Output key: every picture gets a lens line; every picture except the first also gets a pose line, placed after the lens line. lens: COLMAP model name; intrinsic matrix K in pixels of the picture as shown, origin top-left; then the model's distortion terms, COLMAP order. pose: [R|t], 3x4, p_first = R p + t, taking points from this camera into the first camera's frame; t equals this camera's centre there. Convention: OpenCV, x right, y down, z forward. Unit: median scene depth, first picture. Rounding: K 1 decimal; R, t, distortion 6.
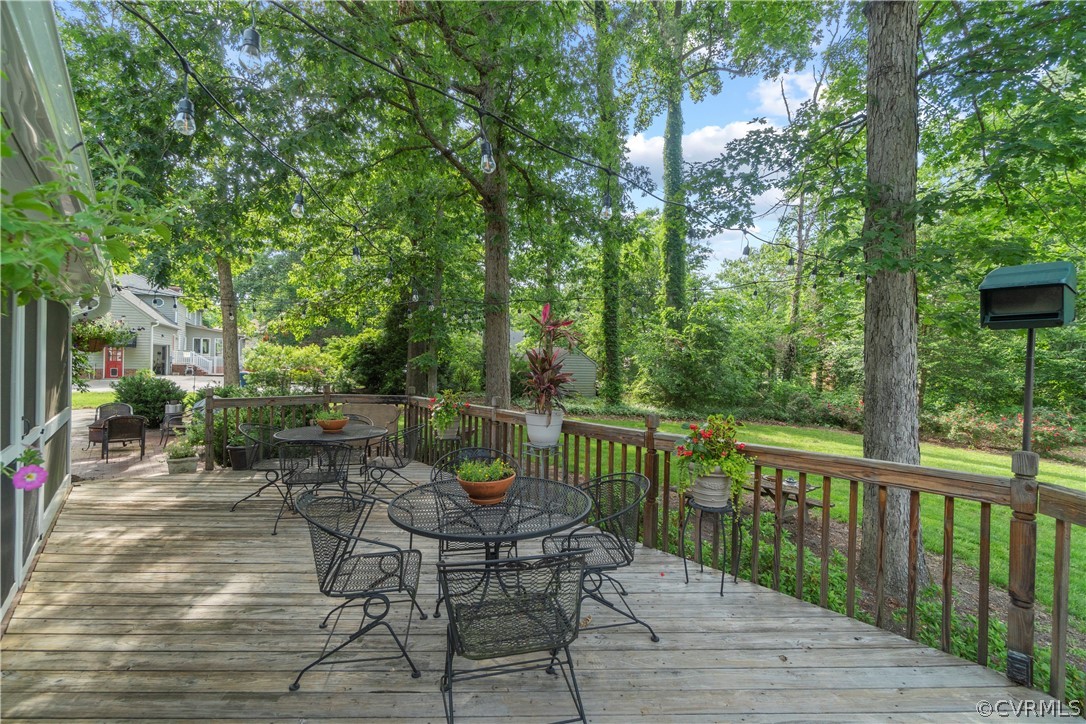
lens RADIAL K [[465.5, 0, 543.0], [0, 465.5, 362.0], [0, 0, 1]] dist [0.000073, 0.000008]
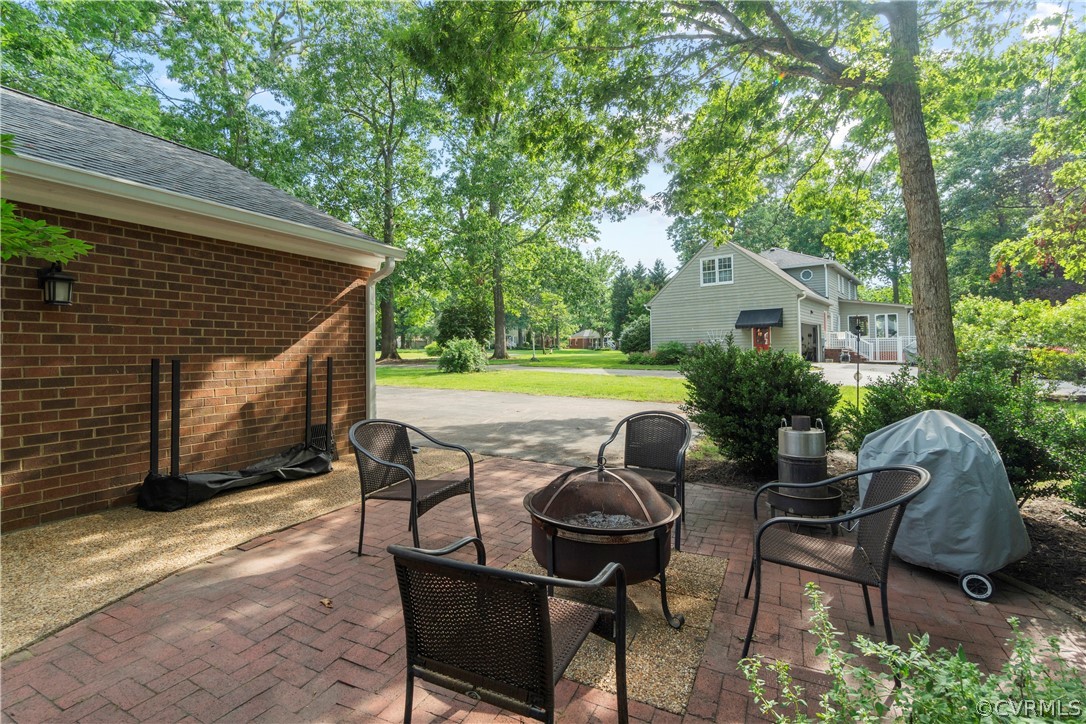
lens RADIAL K [[486.9, 0, 543.1], [0, 486.9, 334.8], [0, 0, 1]] dist [-0.000408, -0.000084]
pose [[0.357150, -0.054433, -0.932459, -0.199328], [0.019123, 0.998517, -0.050964, 0.014996], [0.933851, 0.000371, 0.357662, 0.263577]]
